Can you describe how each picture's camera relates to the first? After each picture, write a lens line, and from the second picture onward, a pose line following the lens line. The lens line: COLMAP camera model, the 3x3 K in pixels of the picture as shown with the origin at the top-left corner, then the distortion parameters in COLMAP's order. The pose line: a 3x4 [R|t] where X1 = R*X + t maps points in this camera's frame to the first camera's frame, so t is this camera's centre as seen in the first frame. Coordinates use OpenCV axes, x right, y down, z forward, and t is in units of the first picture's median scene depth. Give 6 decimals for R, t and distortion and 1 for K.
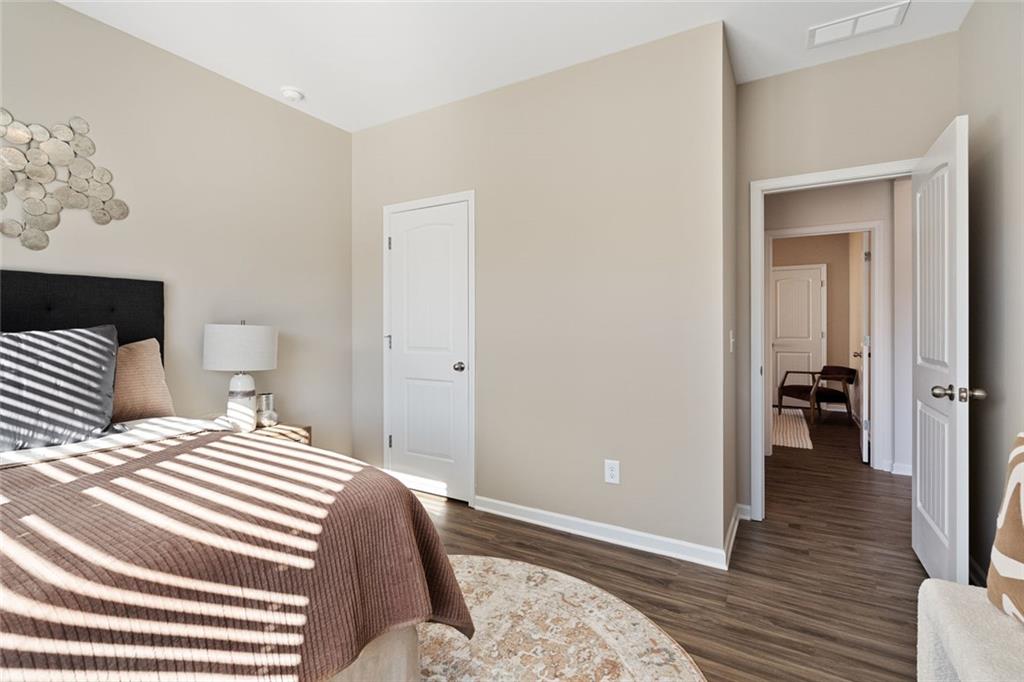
lens RADIAL K [[481.2, 0, 508.5], [0, 481.2, 341.2], [0, 0, 1]] dist [0.012633, -0.000337]
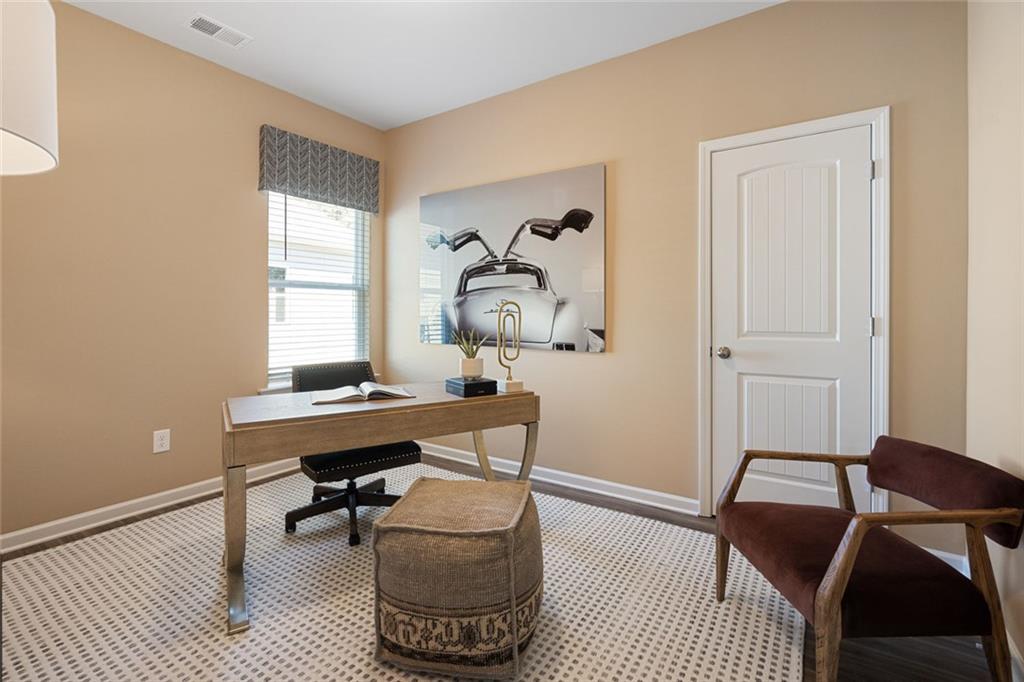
lens RADIAL K [[481.2, 0, 515.2], [0, 481.2, 334.4], [0, 0, 1]] dist [0.012633, -0.000337]
pose [[0.997633, 0.000040, -0.068760, 0.455693], [0.000239, 0.999992, 0.004048, -0.010372], [0.068760, -0.004055, 0.997625, 0.697470]]
